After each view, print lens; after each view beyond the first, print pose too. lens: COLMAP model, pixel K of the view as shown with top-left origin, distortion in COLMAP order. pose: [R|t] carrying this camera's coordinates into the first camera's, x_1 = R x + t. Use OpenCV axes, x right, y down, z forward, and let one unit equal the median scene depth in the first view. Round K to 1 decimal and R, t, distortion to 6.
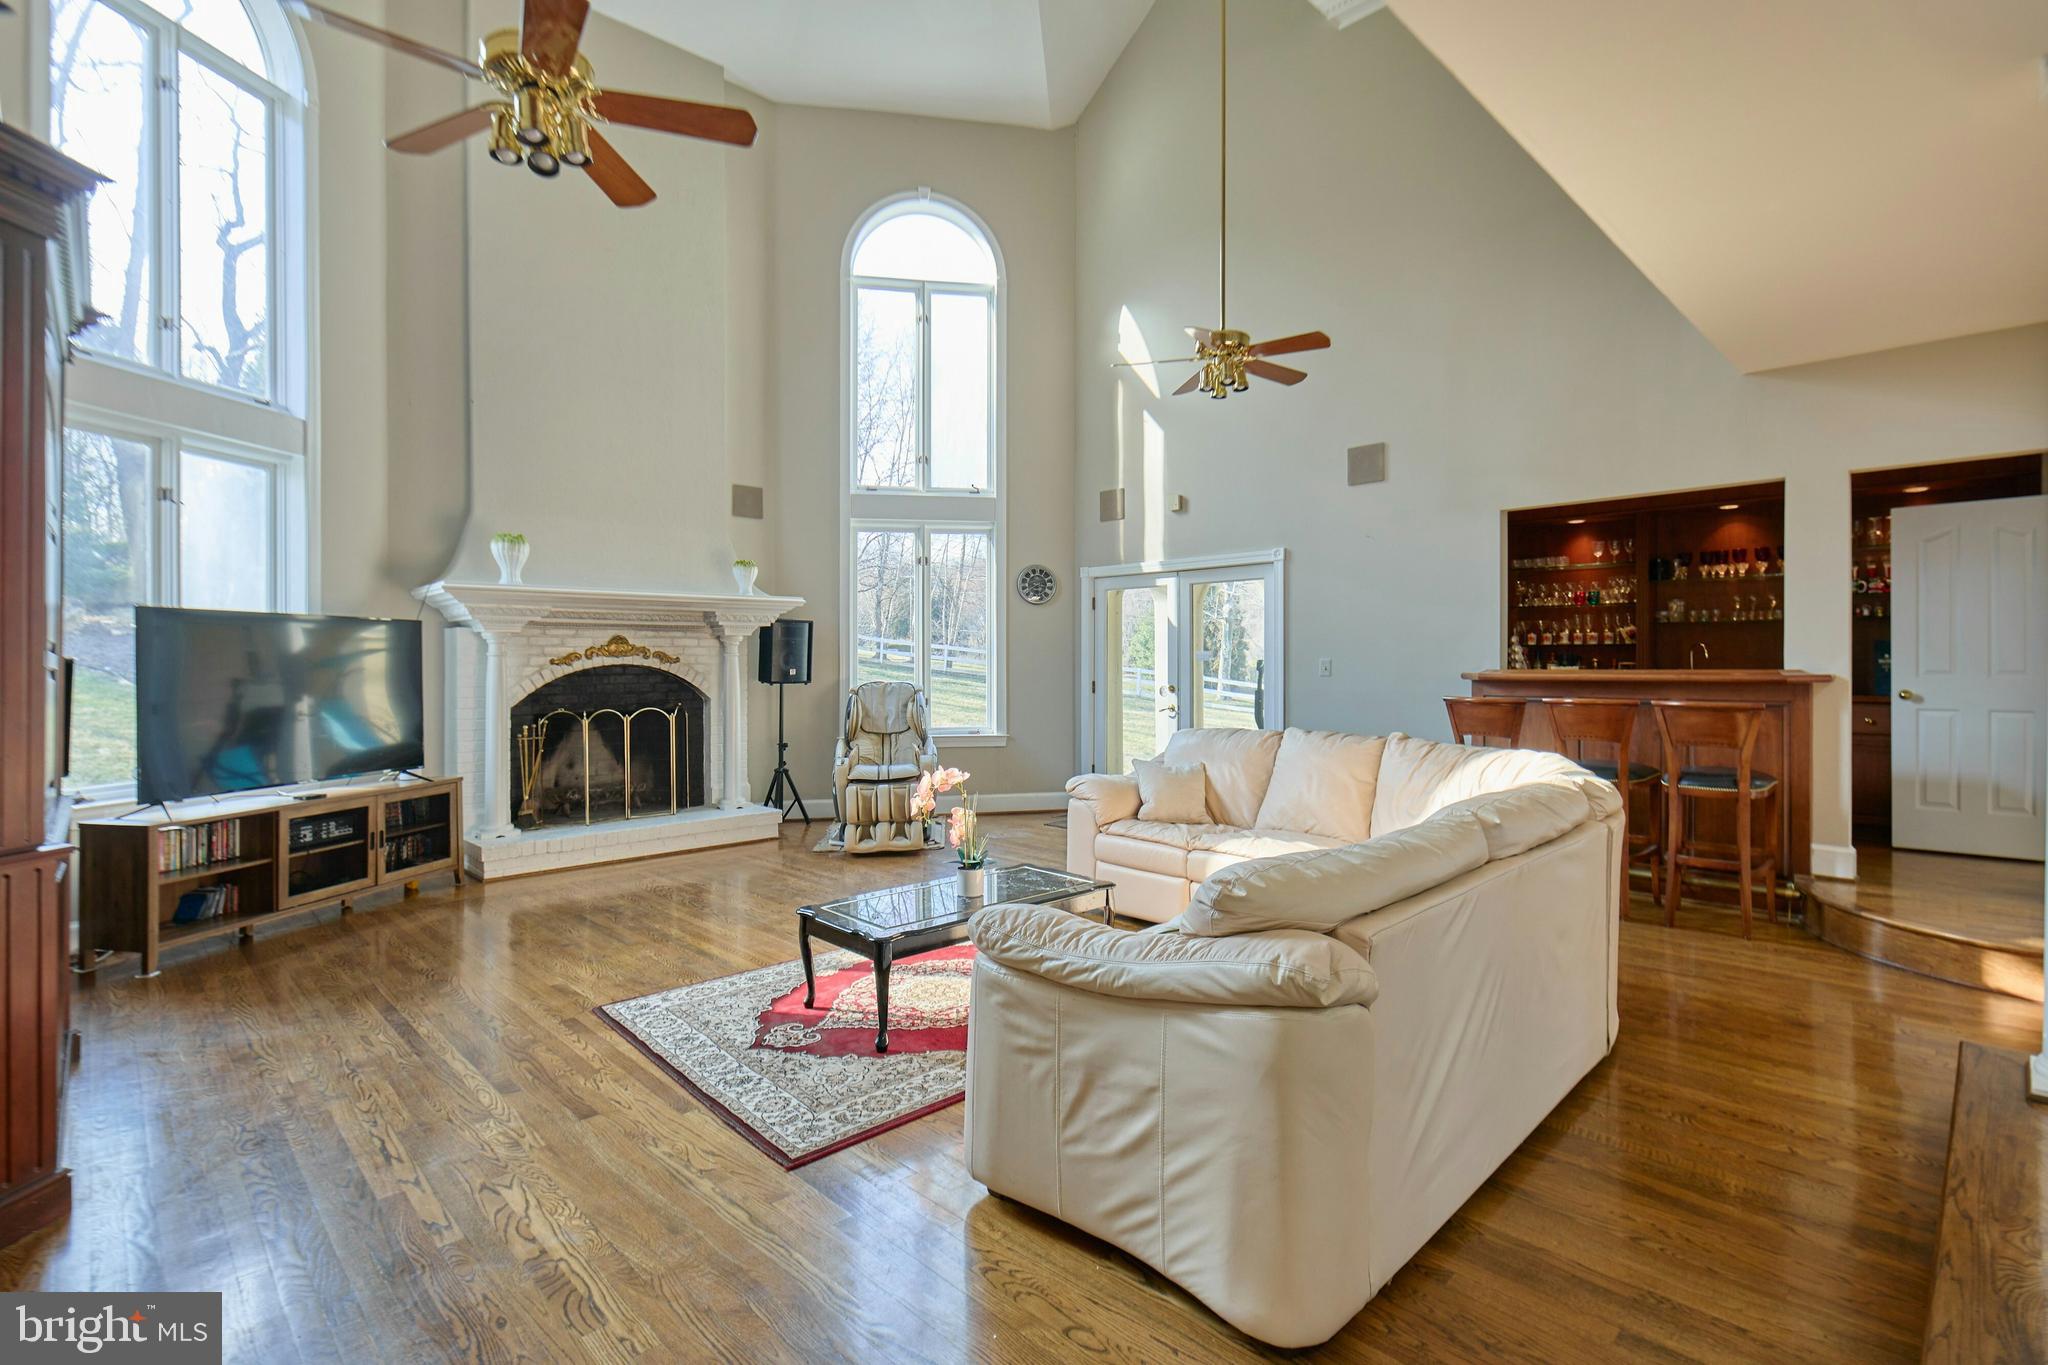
lens RADIAL K [[962.2, 0, 1031.9], [0, 962.2, 674.5], [0, 0, 1]] dist [-0.003819, -0.000202]
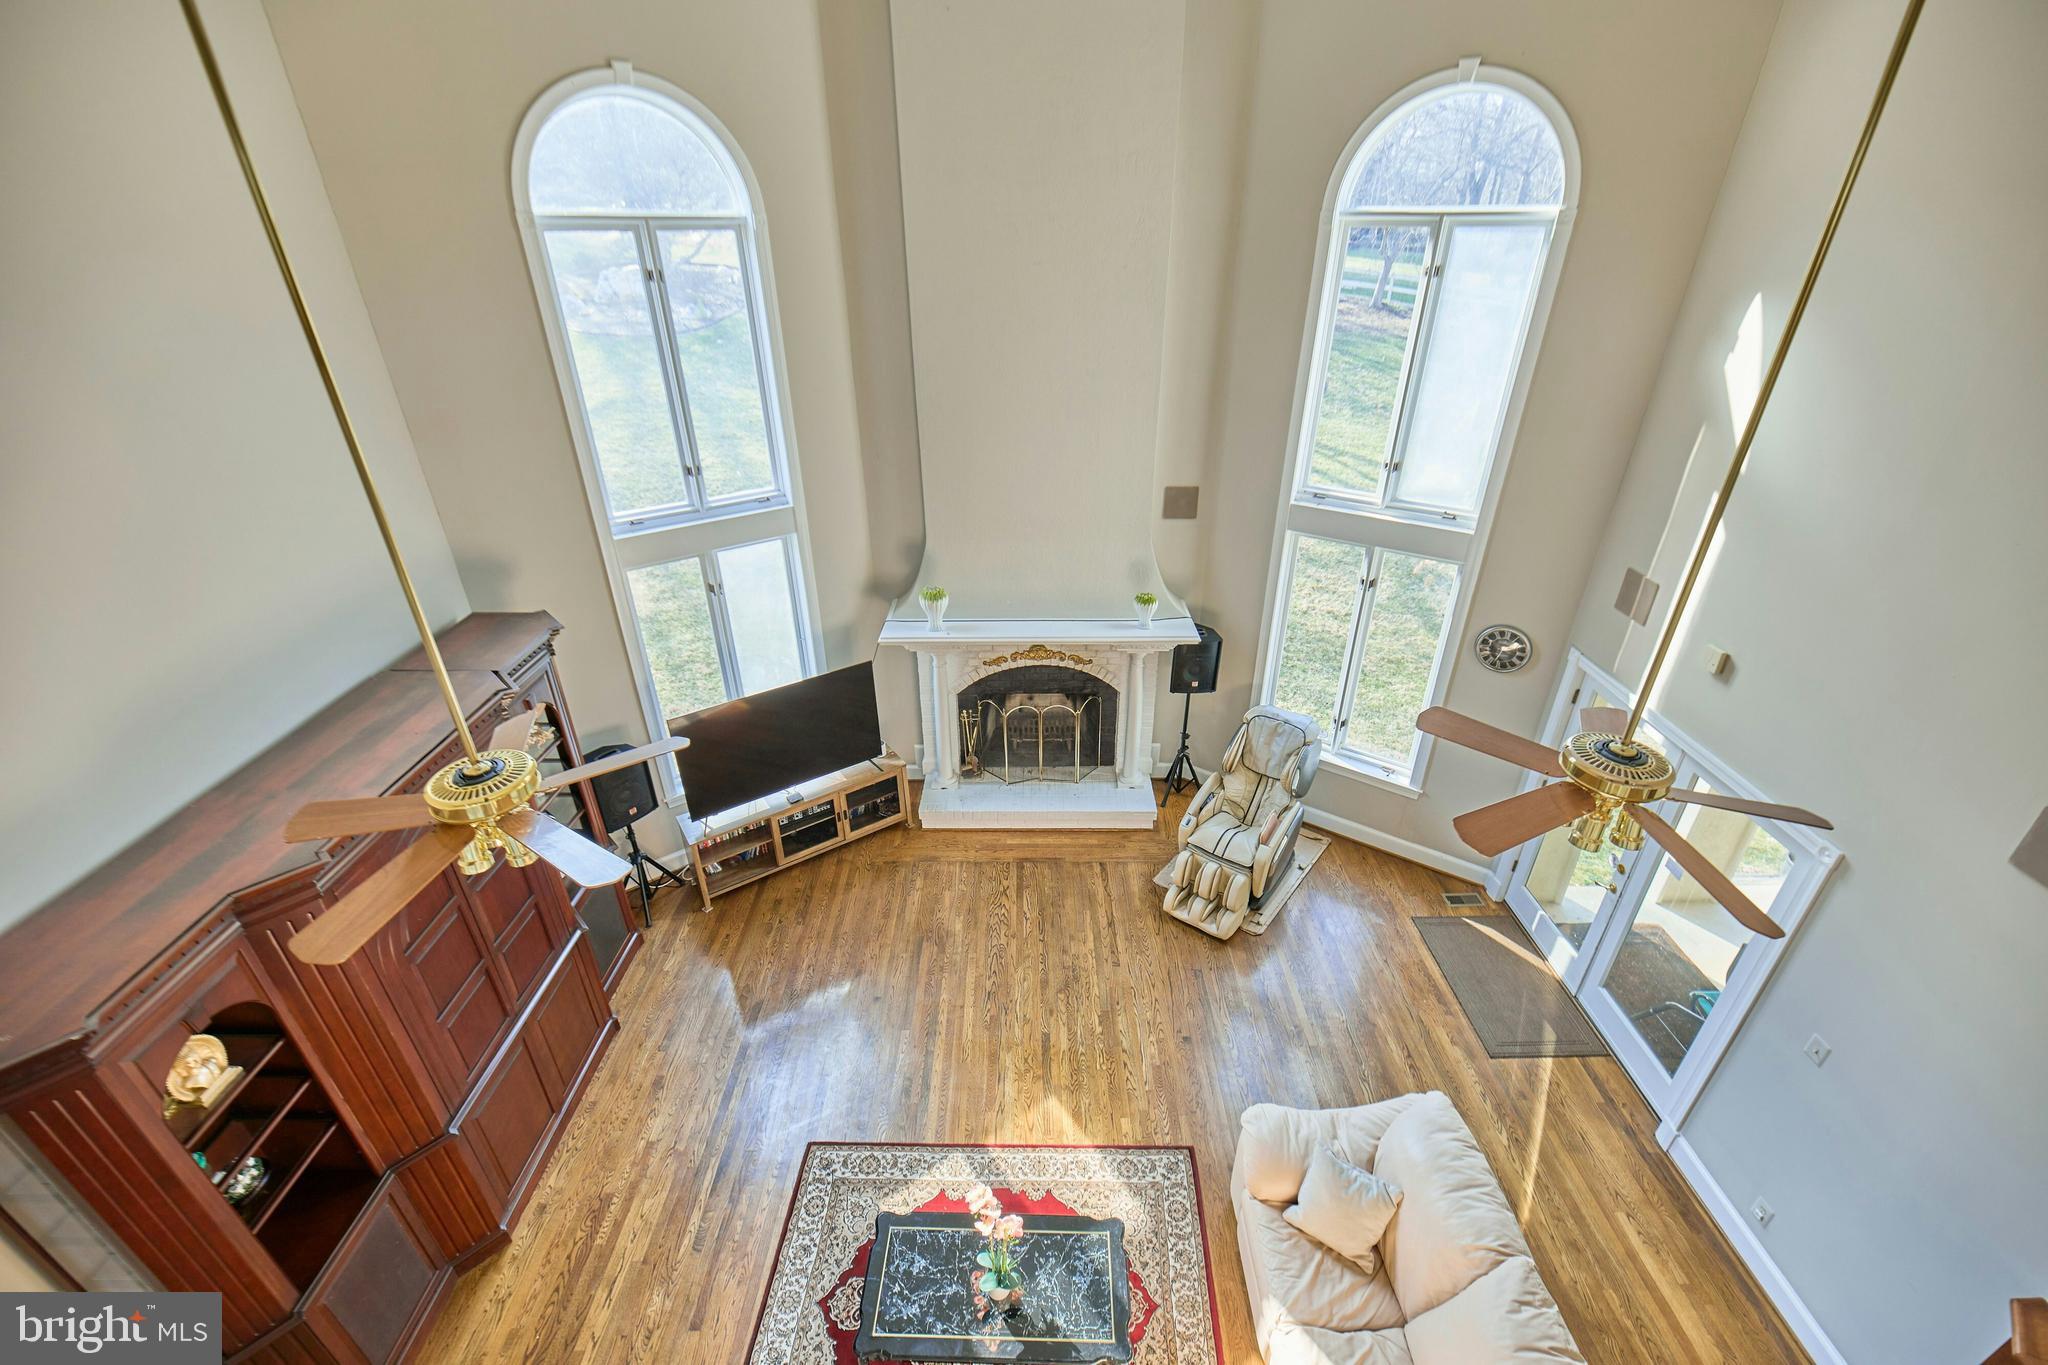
lens RADIAL K [[824.0, 0, 1027.6], [0, 824.0, 672.2], [0, 0, 1]] dist [-0.000142, -0.000026]
pose [[0.720634, 0.324301, -0.612793, 0.176465], [-0.002462, 0.885050, 0.465489, -0.476163], [0.693311, -0.333939, 0.638596, 0.361041]]
